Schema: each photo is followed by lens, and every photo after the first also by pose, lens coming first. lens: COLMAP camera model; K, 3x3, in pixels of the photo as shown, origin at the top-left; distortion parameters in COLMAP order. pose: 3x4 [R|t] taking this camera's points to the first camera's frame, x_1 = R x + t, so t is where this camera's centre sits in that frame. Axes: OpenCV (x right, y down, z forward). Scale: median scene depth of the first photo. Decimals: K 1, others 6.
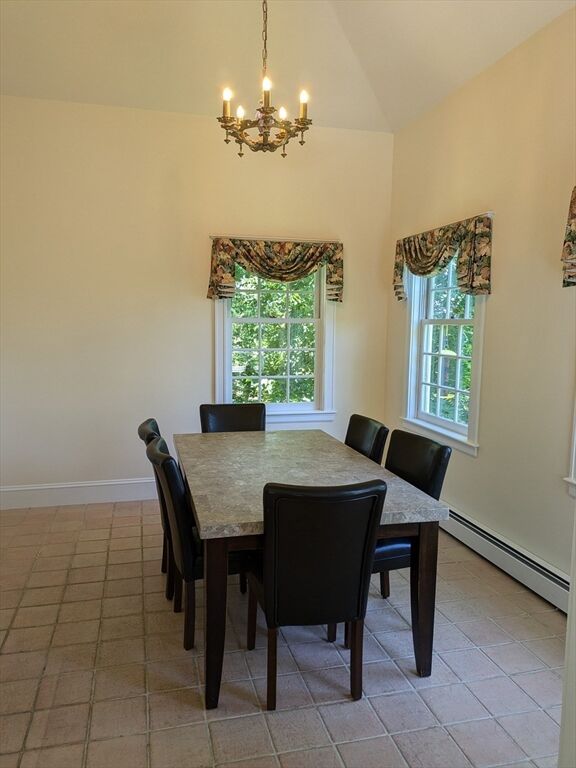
lens RADIAL K [[565.2, 0, 264.9], [0, 565.2, 389.6], [0, 0, 1]] dist [0.042667, 0.000687]
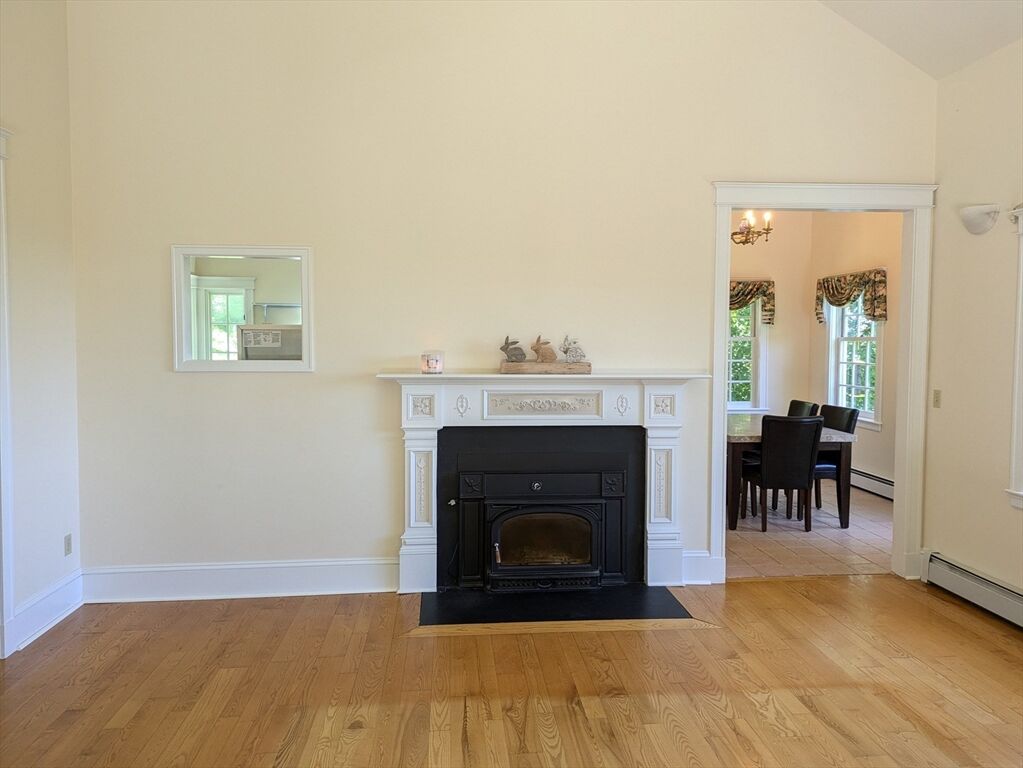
lens RADIAL K [[752.9, 0, 513.3], [0, 752.9, 378.1], [0, 0, 1]] dist [0.042667, 0.000687]
pose [[0.991411, 0.000515, -0.130783, -0.273250], [-0.009767, 0.997491, -0.070117, 0.114999], [0.130419, 0.070792, 0.988928, -0.946272]]
